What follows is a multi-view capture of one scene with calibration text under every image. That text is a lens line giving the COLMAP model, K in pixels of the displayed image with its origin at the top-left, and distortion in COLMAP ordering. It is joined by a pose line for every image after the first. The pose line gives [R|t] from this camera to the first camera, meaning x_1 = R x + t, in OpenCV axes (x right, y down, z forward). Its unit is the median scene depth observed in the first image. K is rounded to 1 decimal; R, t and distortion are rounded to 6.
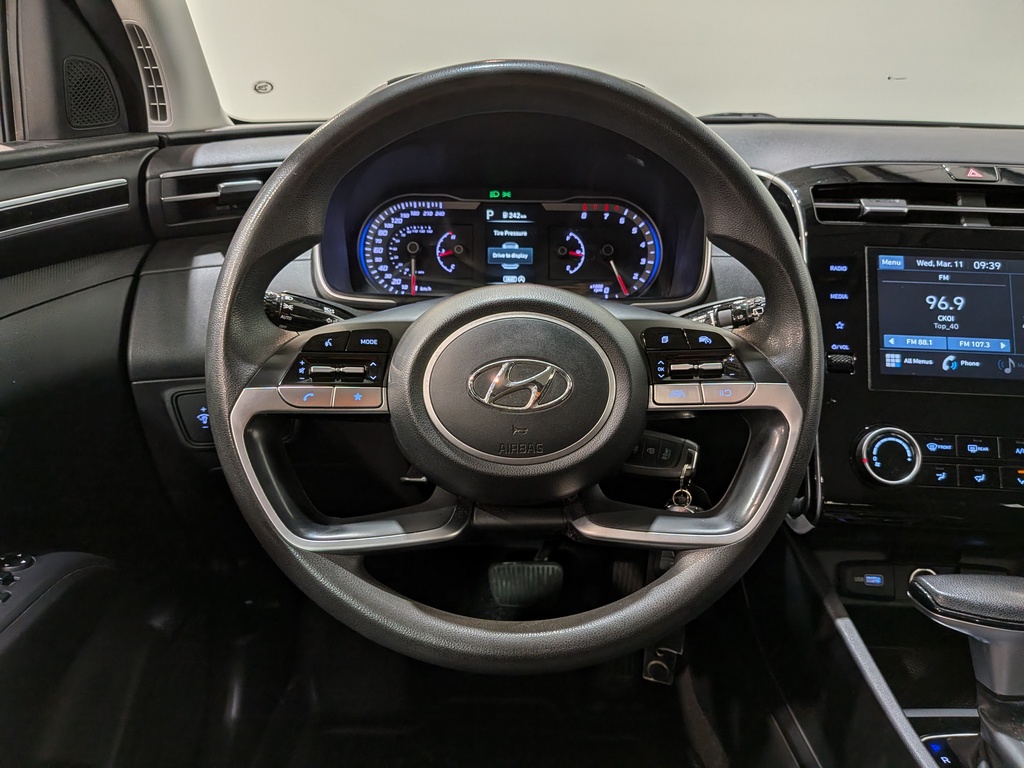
lens RADIAL K [[742.9, 0, 524.6], [0, 742.9, 395.1], [0, 0, 1]] dist [0.052856, -0.079866]
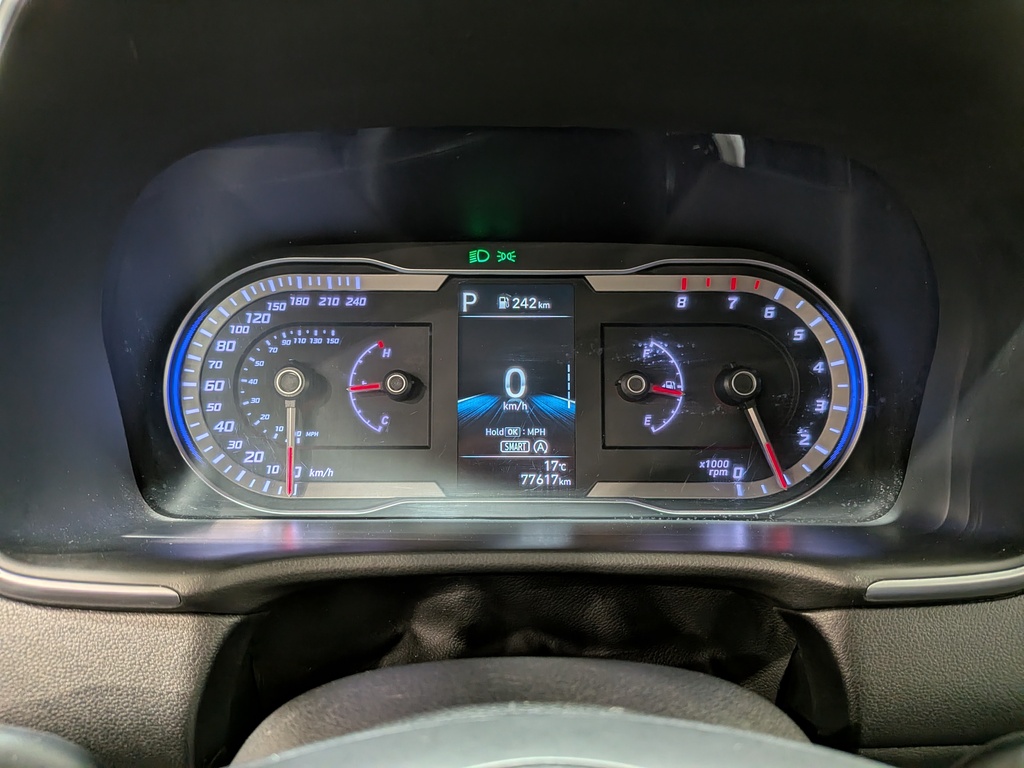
lens RADIAL K [[742.9, 0, 504.1], [0, 742.9, 392.1], [0, 0, 1]] dist [0.052856, -0.079866]
pose [[0.999584, -0.004033, -0.028574, -0.015464], [0.002821, 0.999100, -0.042326, -0.198901], [0.028719, 0.042228, 0.998695, 0.656306]]
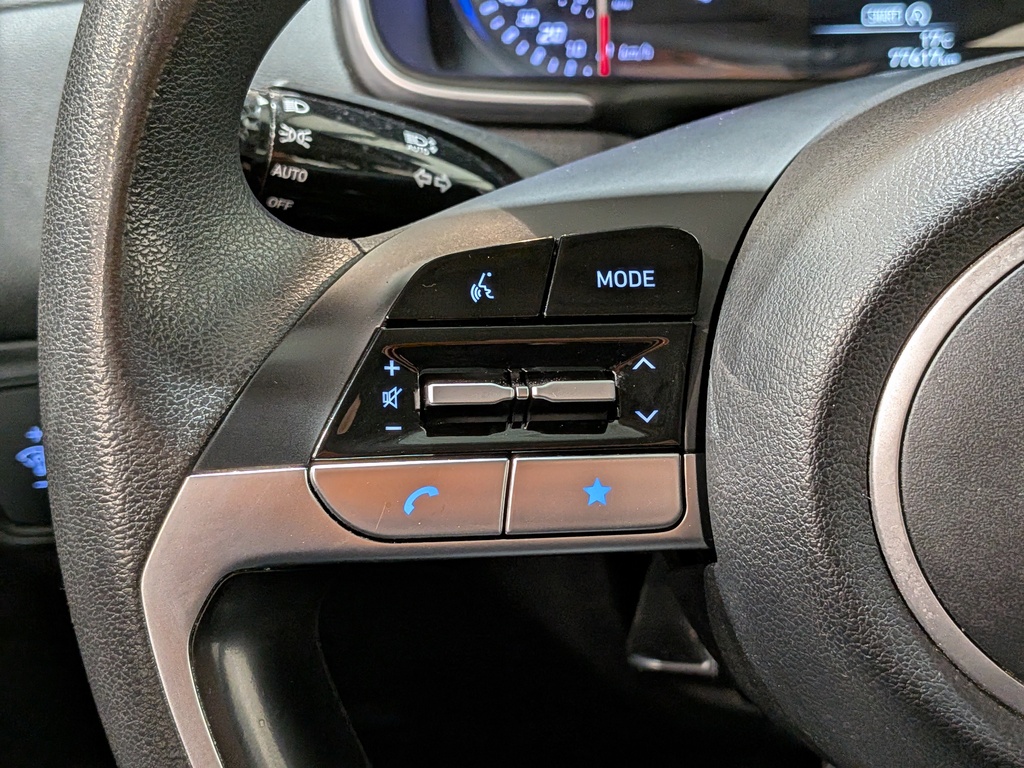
lens RADIAL K [[1508.6, 0, 516.6], [0, 1508.6, 384.1], [0, 0, 1]] dist [0.101994, 0.000000]
pose [[0.995331, -0.002581, -0.096486, -0.139677], [0.010778, 0.996363, 0.084528, -0.057390], [0.095917, -0.085173, 0.991739, 0.324483]]
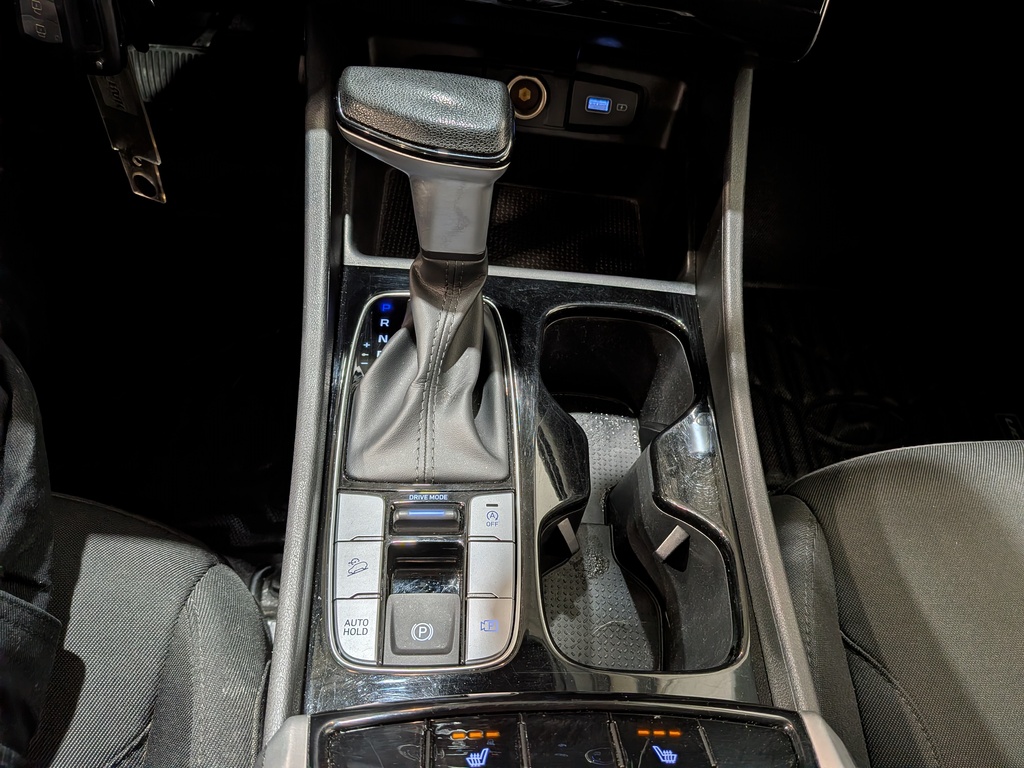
lens RADIAL K [[742.9, 0, 523.6], [0, 742.9, 407.0], [0, 0, 1]] dist [0.052856, -0.079866]
pose [[0.996219, 0.053577, 0.068394, 0.540835], [-0.083575, 0.806052, 0.585914, 0.073095], [-0.023738, -0.589414, 0.807482, 0.255097]]
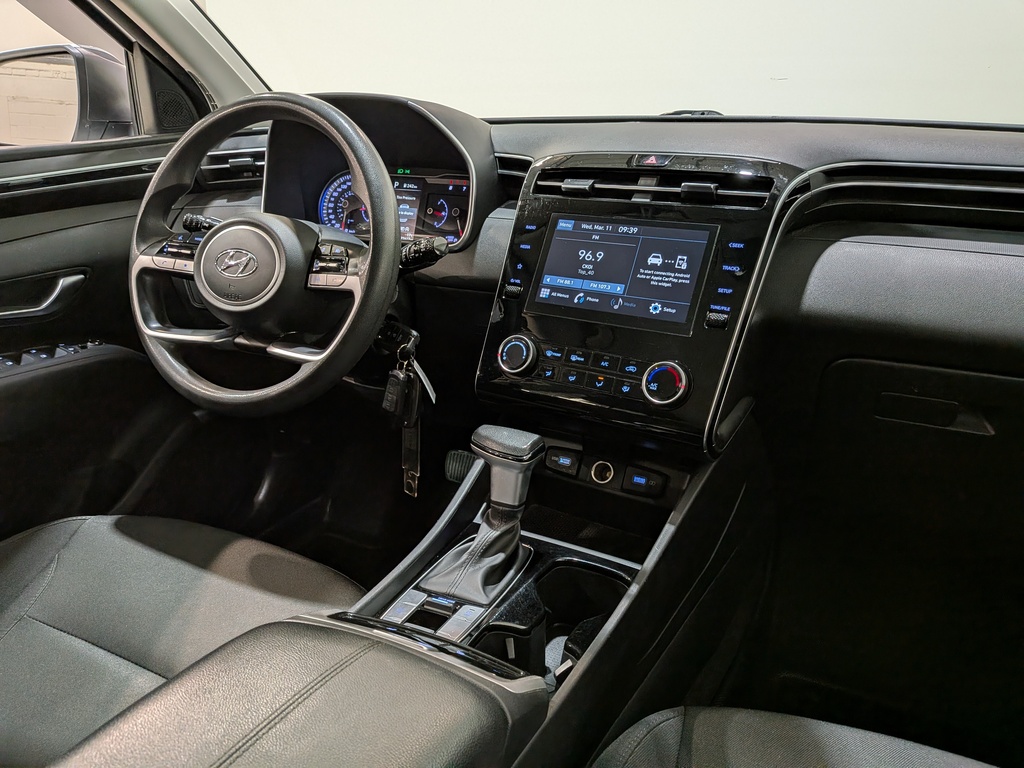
lens RADIAL K [[742.9, 0, 496.2], [0, 742.9, 410.2], [0, 0, 1]] dist [0.052856, -0.079866]
pose [[0.885096, 0.161115, -0.436631, 1.008176], [-0.148225, 0.986900, 0.063693, 0.093162], [0.441173, 0.008346, 0.897383, -0.296087]]
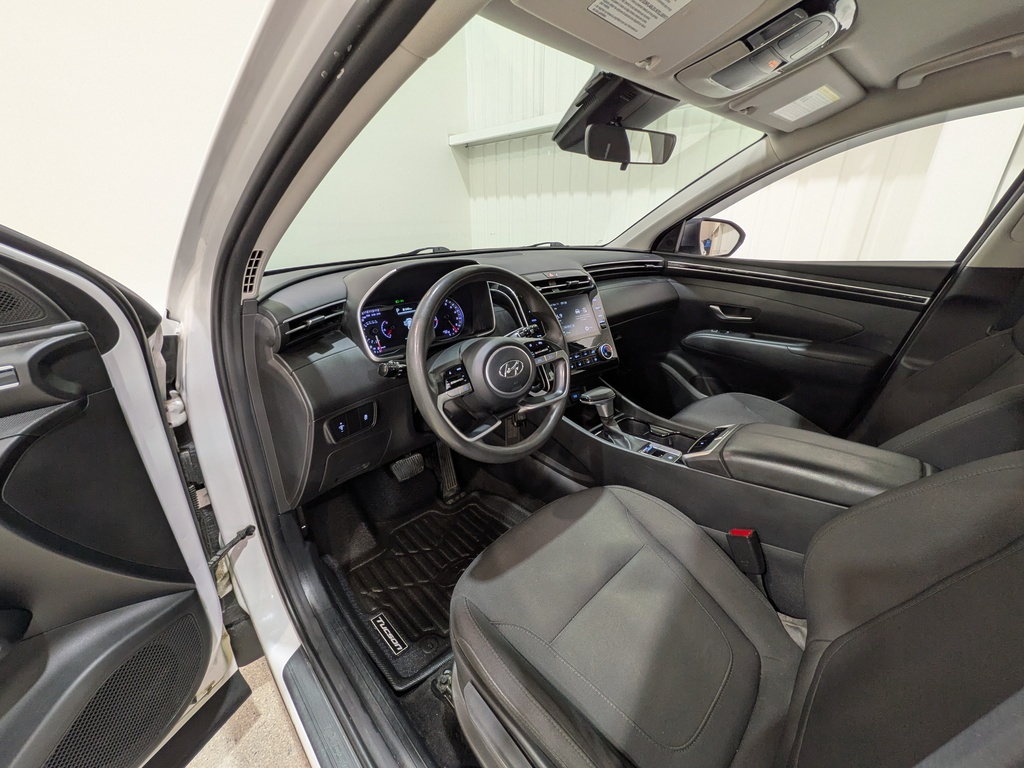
lens RADIAL K [[403.6, 0, 516.1], [0, 403.6, 382.2], [0, 0, 1]] dist [0.005789, 0.000226]
pose [[0.734442, -0.275868, 0.620074, -0.730048], [0.242393, 0.960022, 0.140010, -0.133492], [-0.633909, 0.047472, 0.771949, -0.236024]]
